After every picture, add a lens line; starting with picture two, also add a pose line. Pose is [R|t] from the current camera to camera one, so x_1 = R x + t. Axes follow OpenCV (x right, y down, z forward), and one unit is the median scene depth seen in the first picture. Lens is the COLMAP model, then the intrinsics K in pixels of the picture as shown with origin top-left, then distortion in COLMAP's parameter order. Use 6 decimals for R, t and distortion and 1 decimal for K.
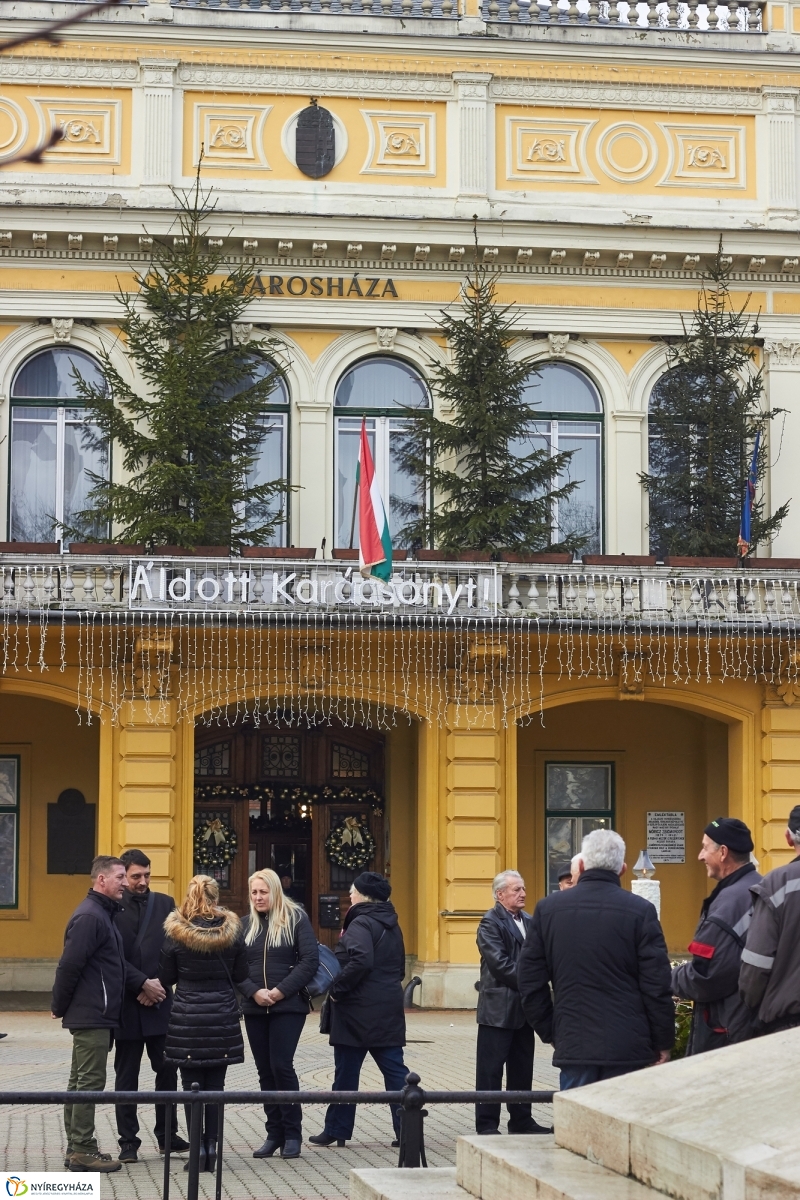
lens RADIAL K [[2905.4, 0, 401.1], [0, 2905.4, 600.3], [0, 0, 1]] dist [-0.041282, 0.000000]
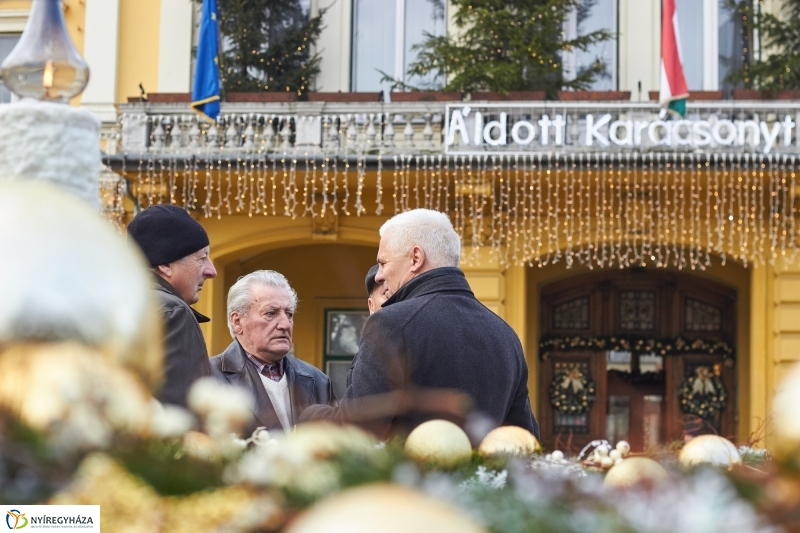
lens RADIAL K [[1936.9, 0, 398.5], [0, 1936.9, 266.0], [0, 0, 1]] dist [-0.041282, 0.000000]
pose [[0.966849, -0.011067, -0.255110, 0.063387], [0.010880, 0.999939, -0.002143, 0.043511], [0.255119, -0.000703, 0.966910, 0.333257]]
